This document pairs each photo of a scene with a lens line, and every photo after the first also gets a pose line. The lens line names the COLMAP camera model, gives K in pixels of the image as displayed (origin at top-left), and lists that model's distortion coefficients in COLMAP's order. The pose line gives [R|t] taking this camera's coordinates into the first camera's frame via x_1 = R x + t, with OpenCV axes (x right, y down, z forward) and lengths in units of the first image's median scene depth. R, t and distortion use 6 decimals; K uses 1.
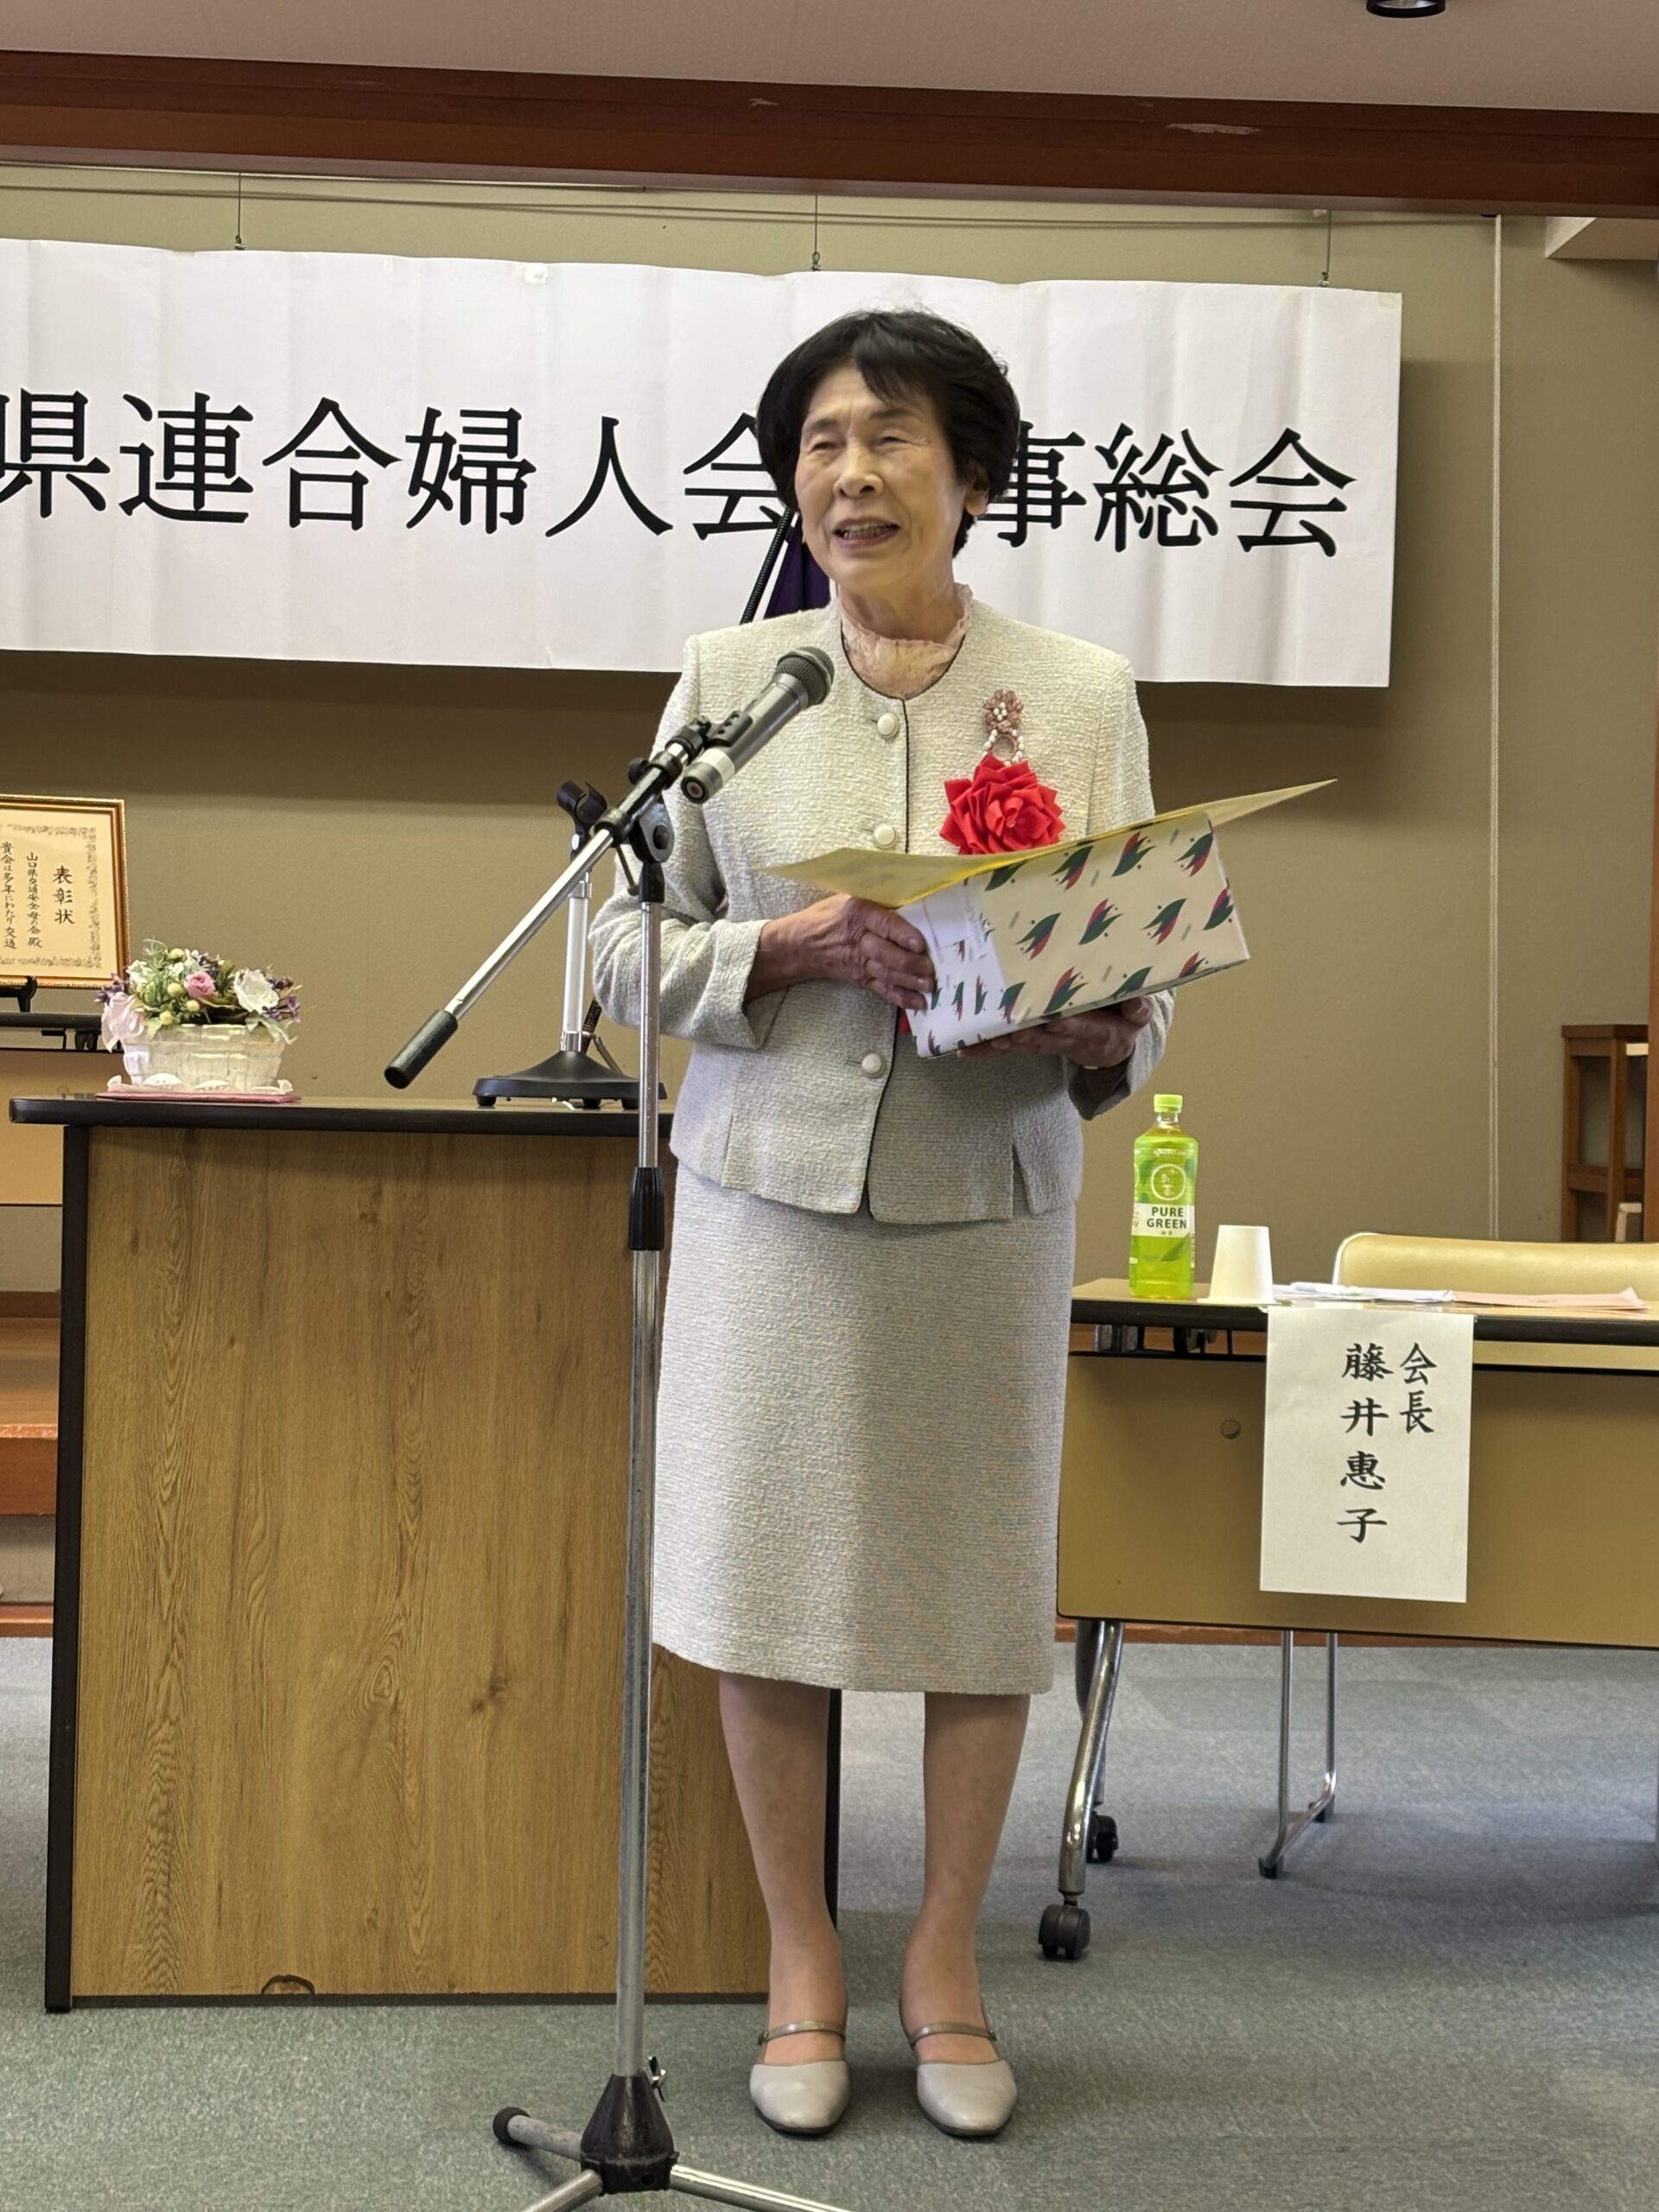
lens RADIAL K [[3659.2, 0, 833.4], [0, 3659.2, 1101.0], [0, 0, 1]] dist [0.170392, 0.000000]
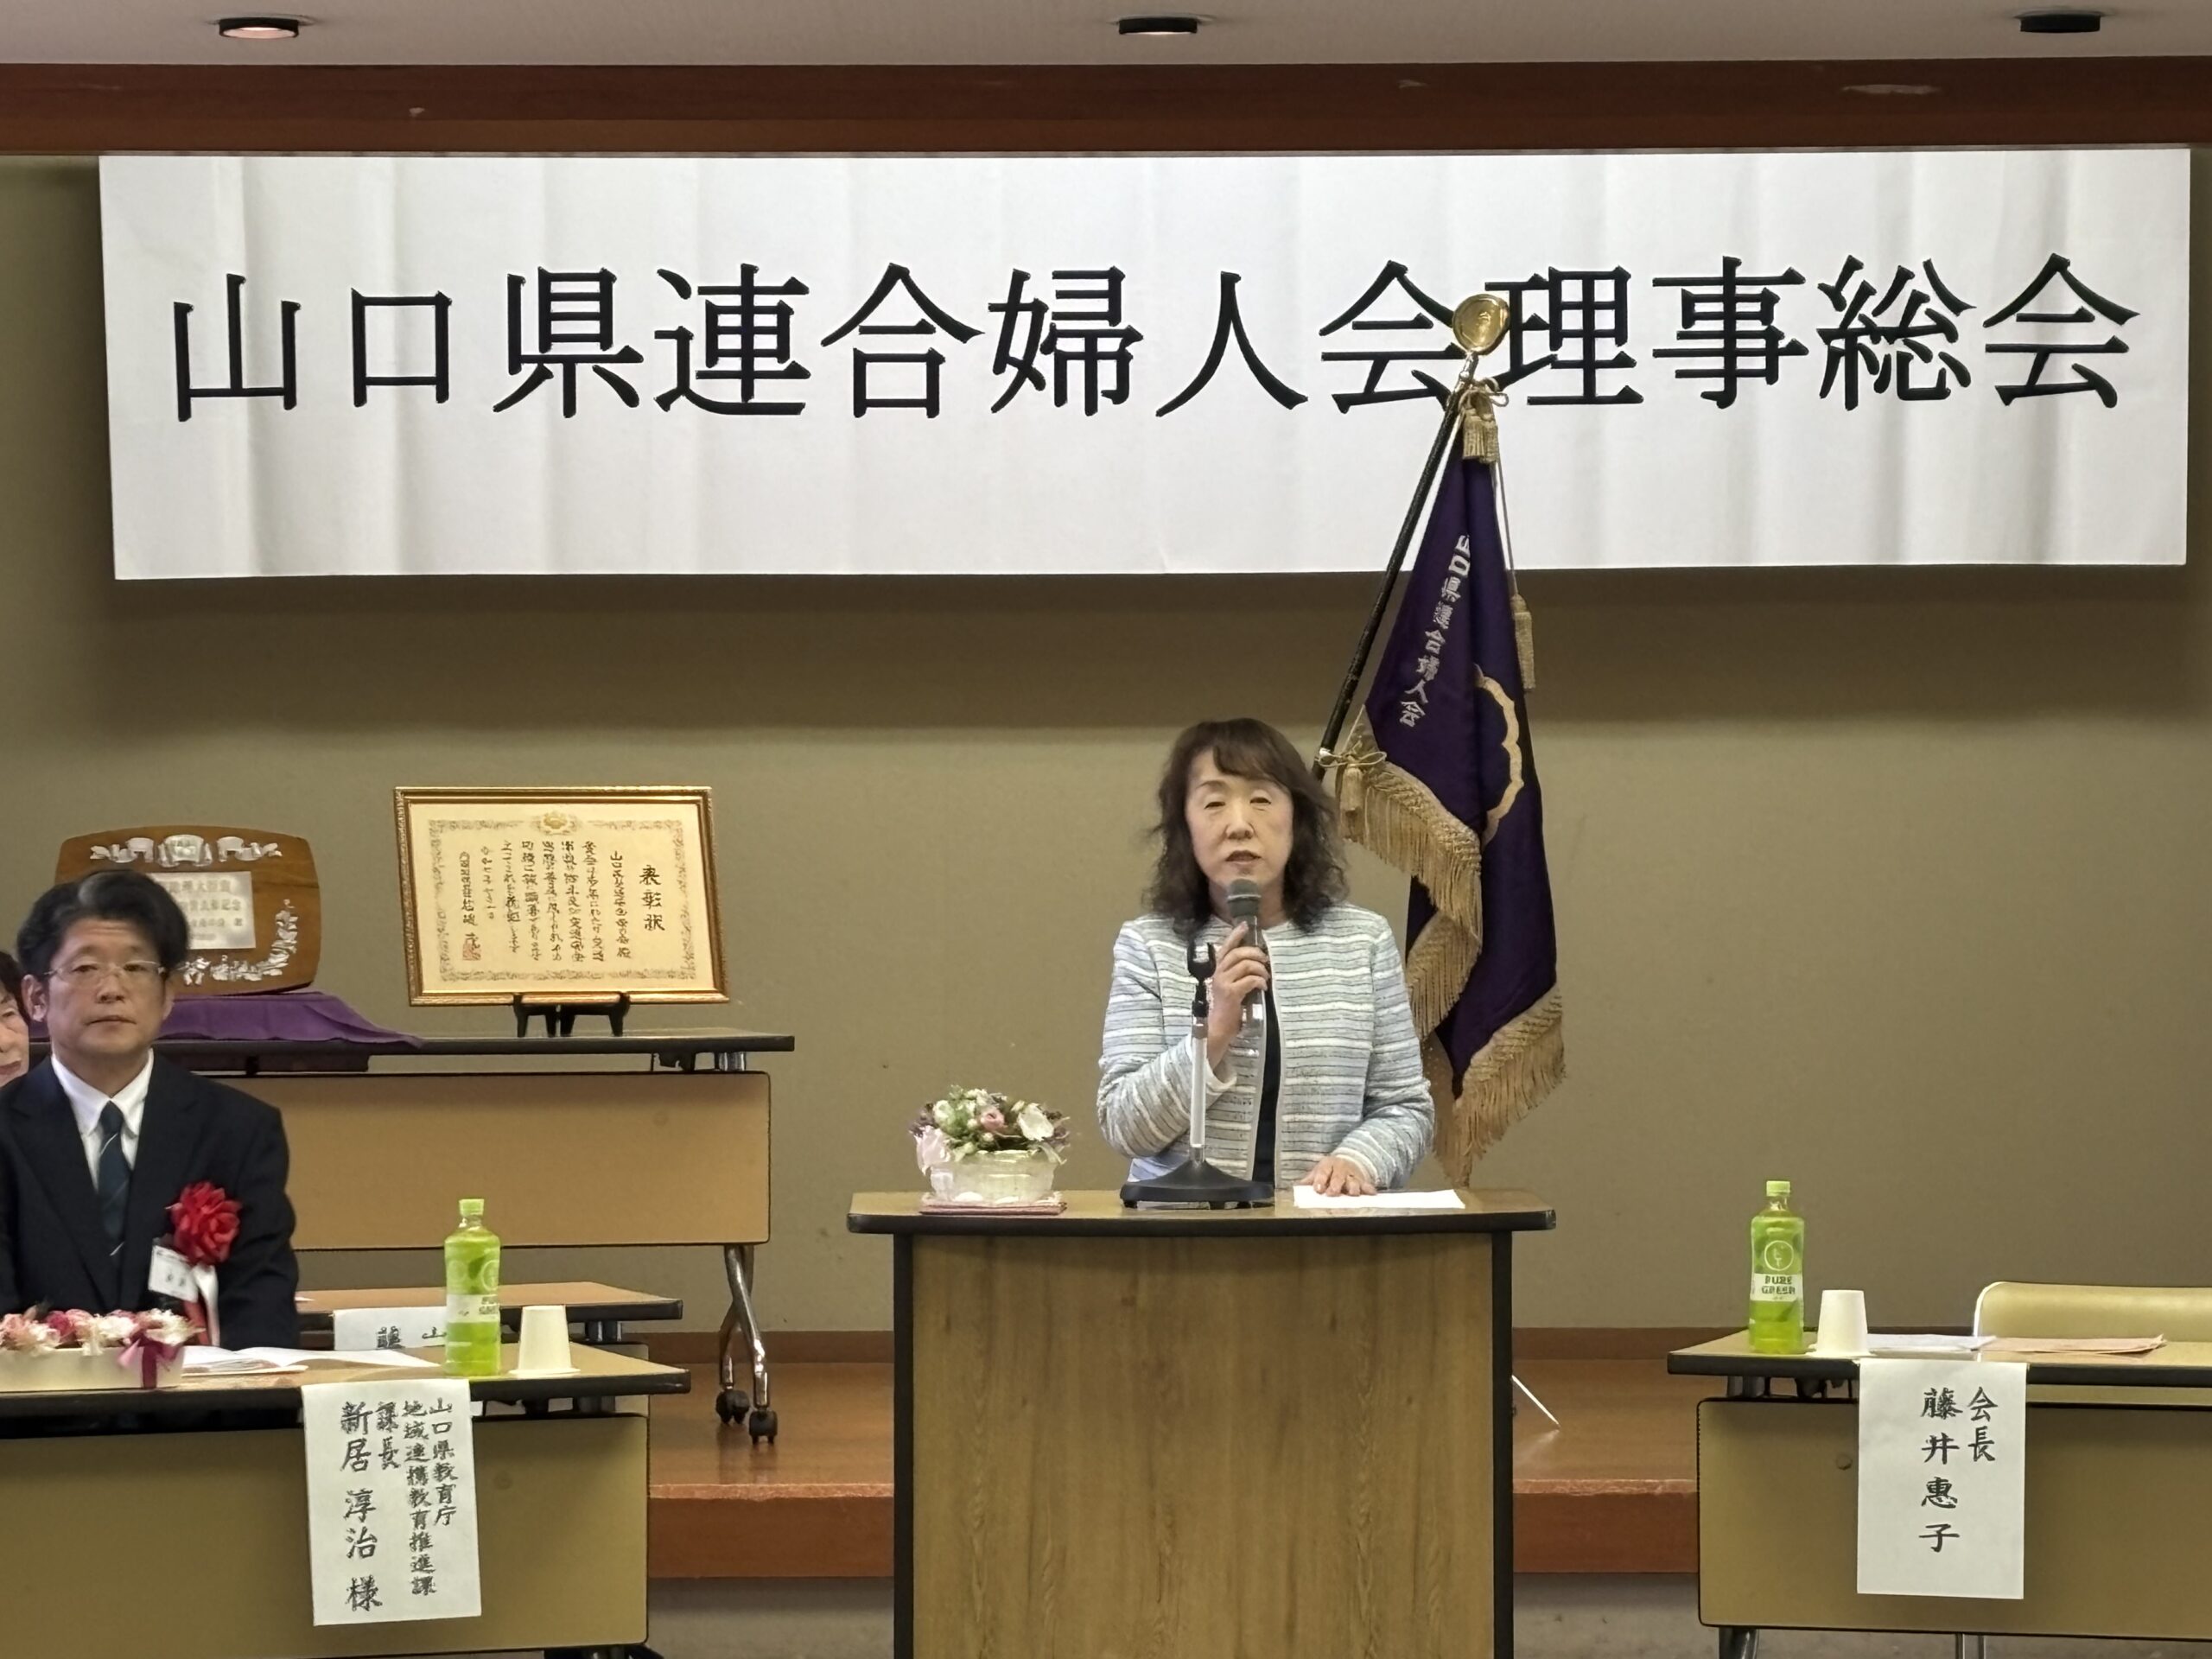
lens RADIAL K [[7492.5, 0, 1136.0], [0, 7492.5, 738.7], [0, 0, 1]] dist [0.232714, 0.000000]
pose [[0.998159, -0.022838, -0.056185, 0.011201], [0.021967, 0.999629, -0.016074, -0.053702], [0.056532, 0.014810, 0.998291, -0.703577]]
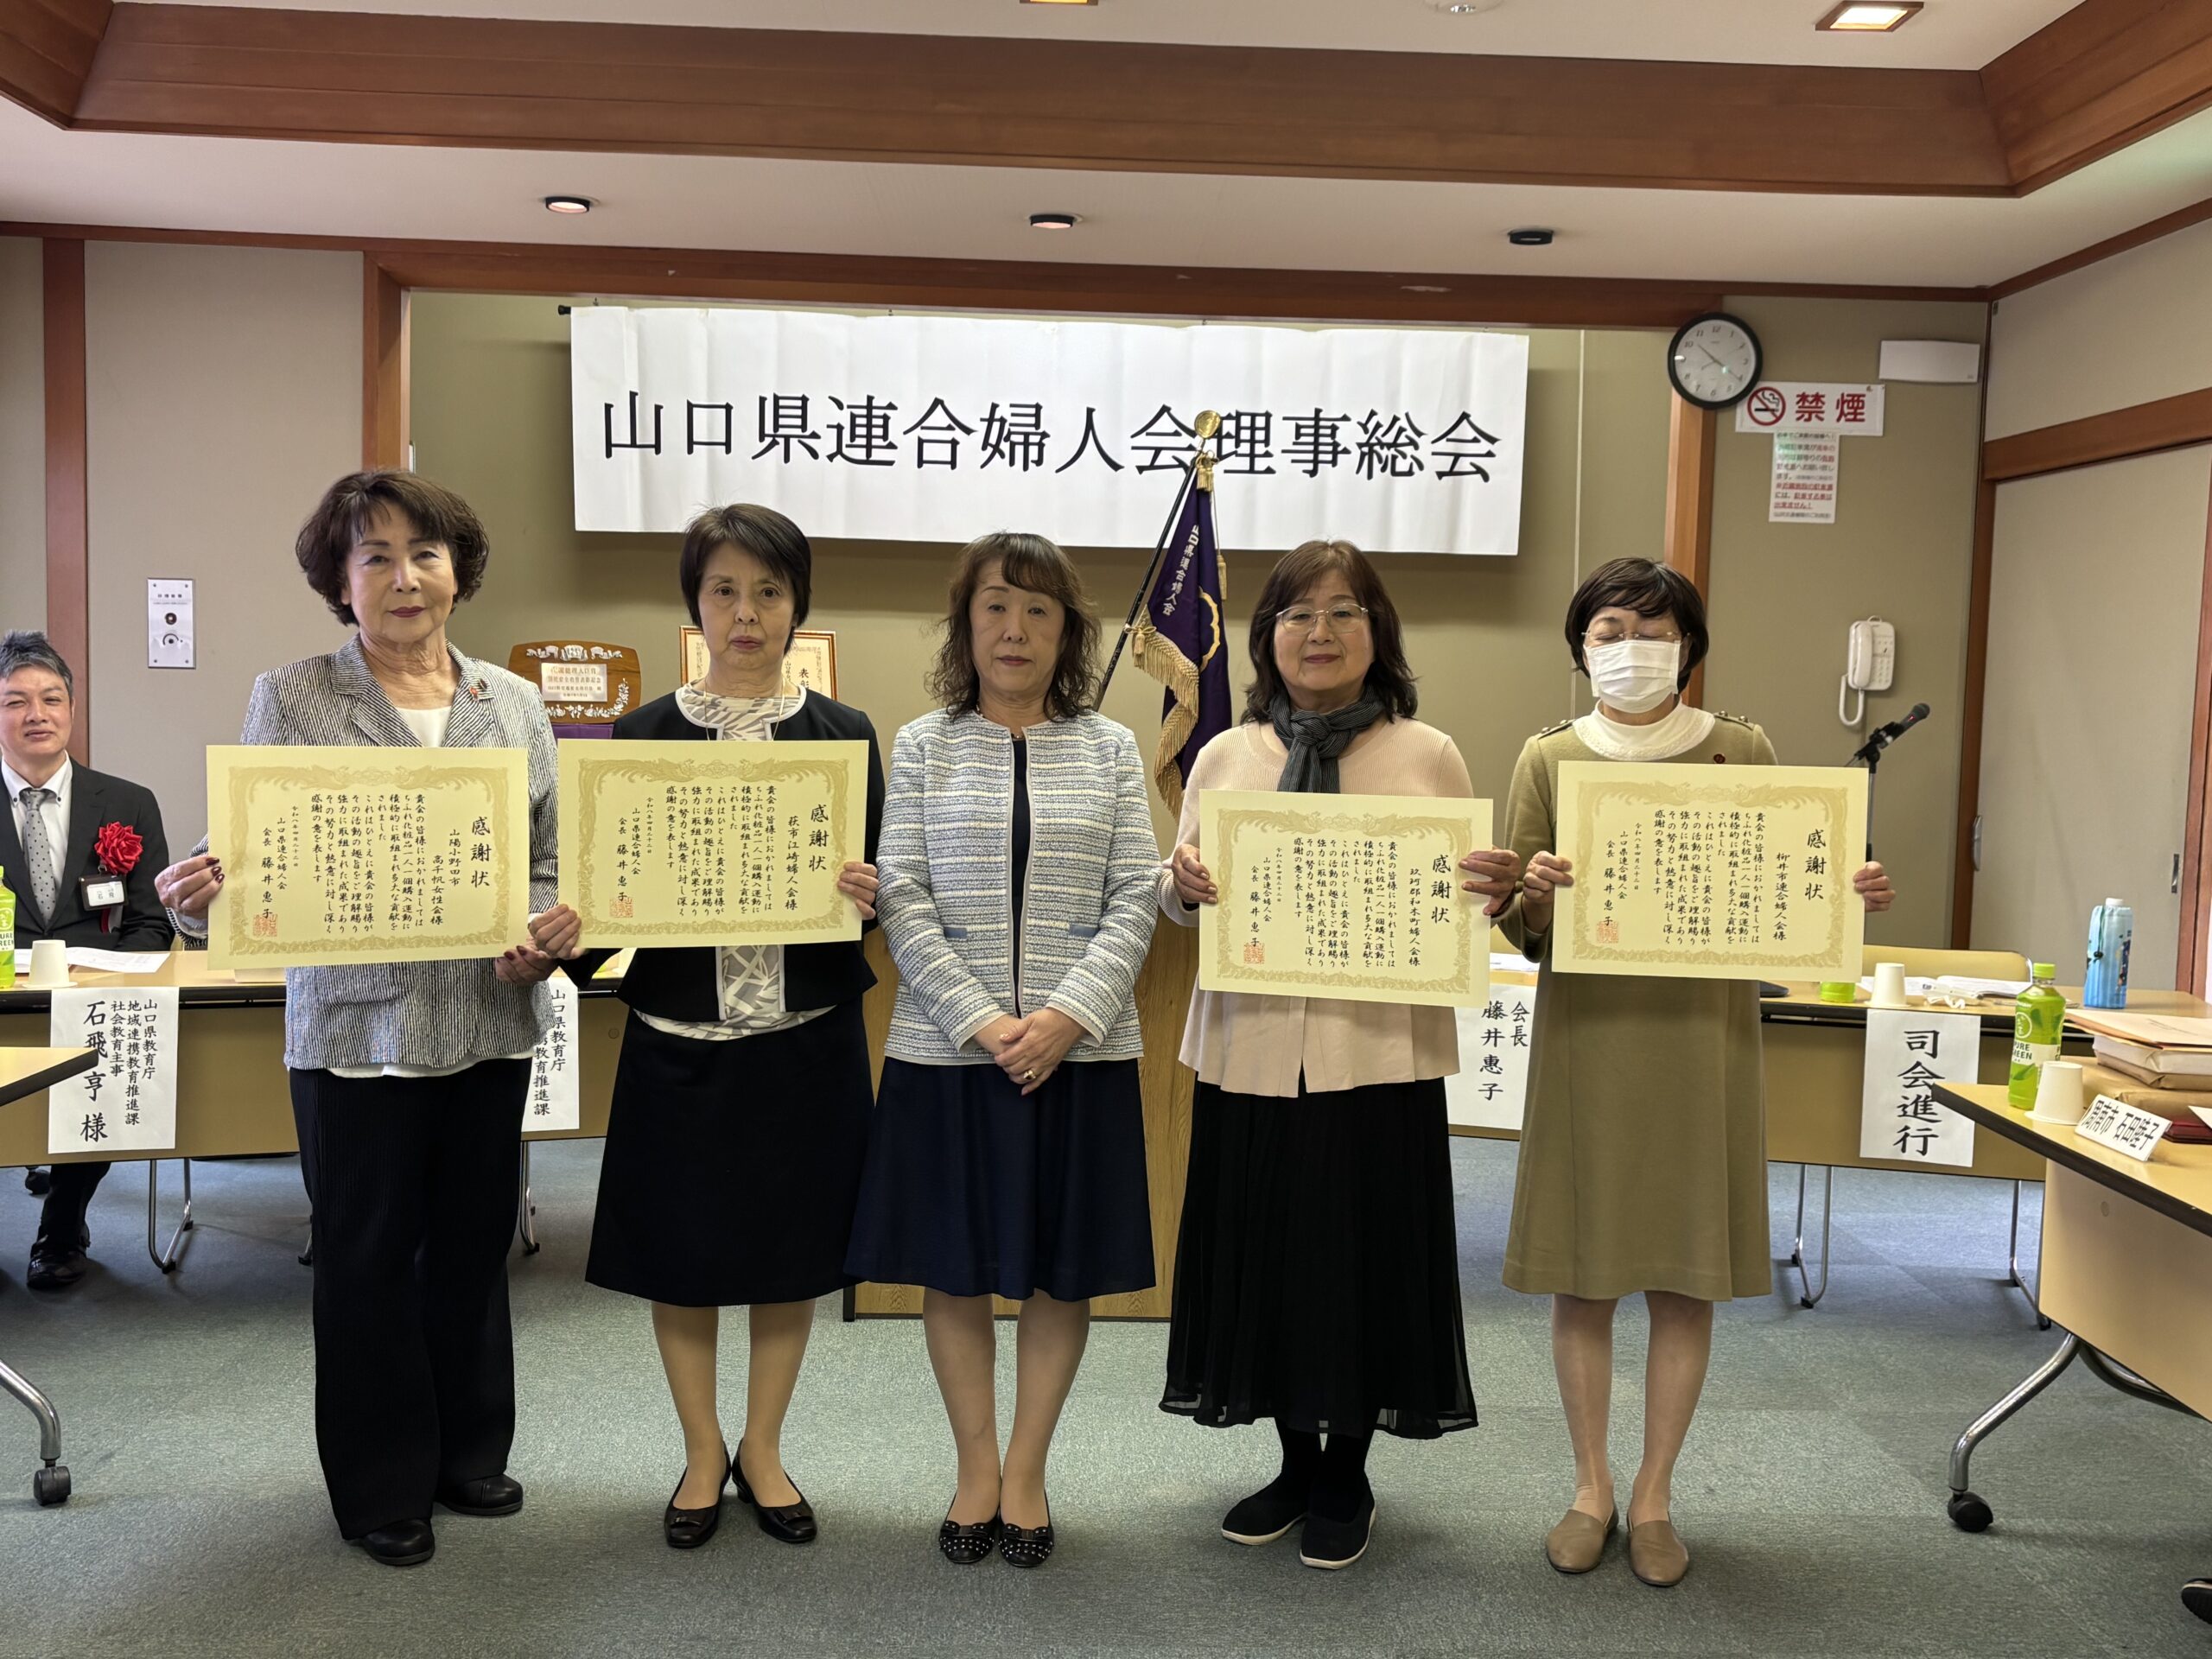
lens RADIAL K [[2135.6, 0, 1110.2], [0, 2135.6, 809.6], [0, 0, 1]] dist [0.157248, 0.000000]
pose [[0.999278, 0.010070, -0.036626, -0.010075], [-0.007939, 0.998292, 0.057876, -0.048302], [0.037146, -0.057543, 0.997652, -0.076977]]
